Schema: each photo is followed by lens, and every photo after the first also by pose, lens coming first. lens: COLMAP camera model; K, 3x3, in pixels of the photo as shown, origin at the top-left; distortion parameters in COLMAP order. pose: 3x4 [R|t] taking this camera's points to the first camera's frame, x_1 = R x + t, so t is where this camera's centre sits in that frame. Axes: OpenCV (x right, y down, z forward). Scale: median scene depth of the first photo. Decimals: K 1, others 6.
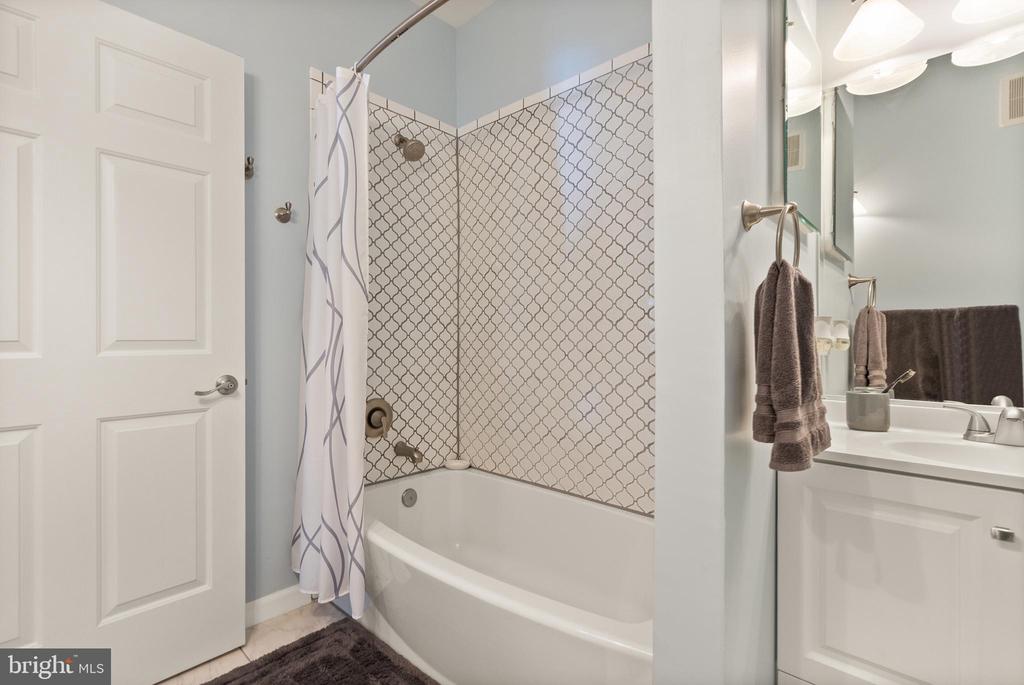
lens RADIAL K [[469.9, 0, 504.1], [0, 469.9, 339.9], [0, 0, 1]] dist [0.000821, 0.000030]
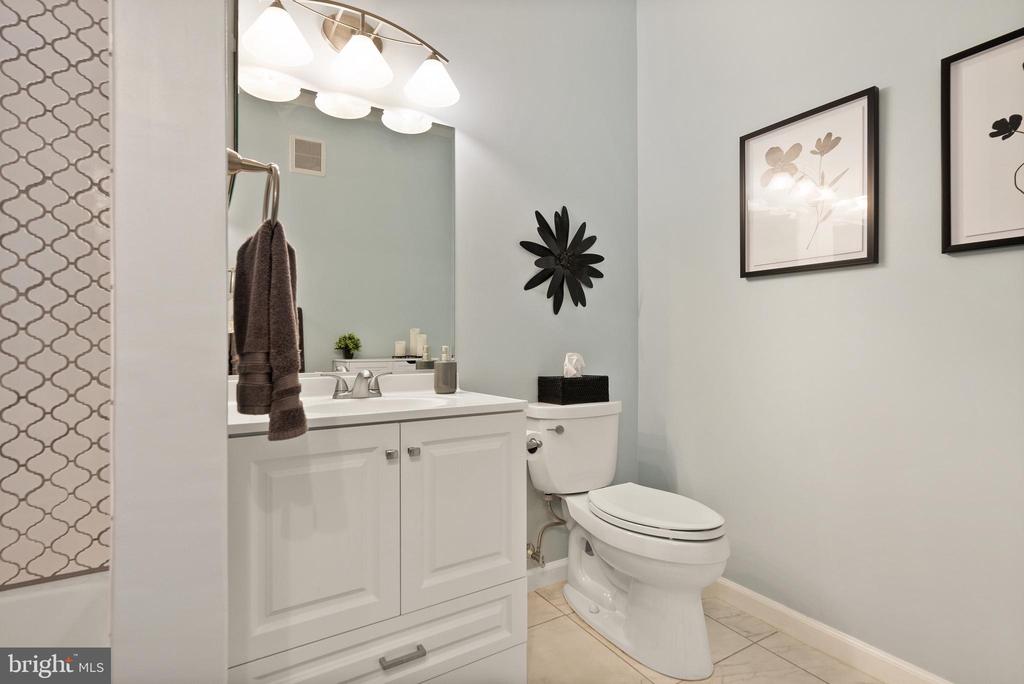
lens RADIAL K [[469.9, 0, 507.3], [0, 469.9, 340.1], [0, 0, 1]] dist [0.000821, 0.000030]
pose [[0.274855, -0.004125, 0.961477, -0.169941], [0.001100, 0.999991, 0.003976, 0.060398], [-0.961485, -0.000036, 0.274858, 0.249540]]
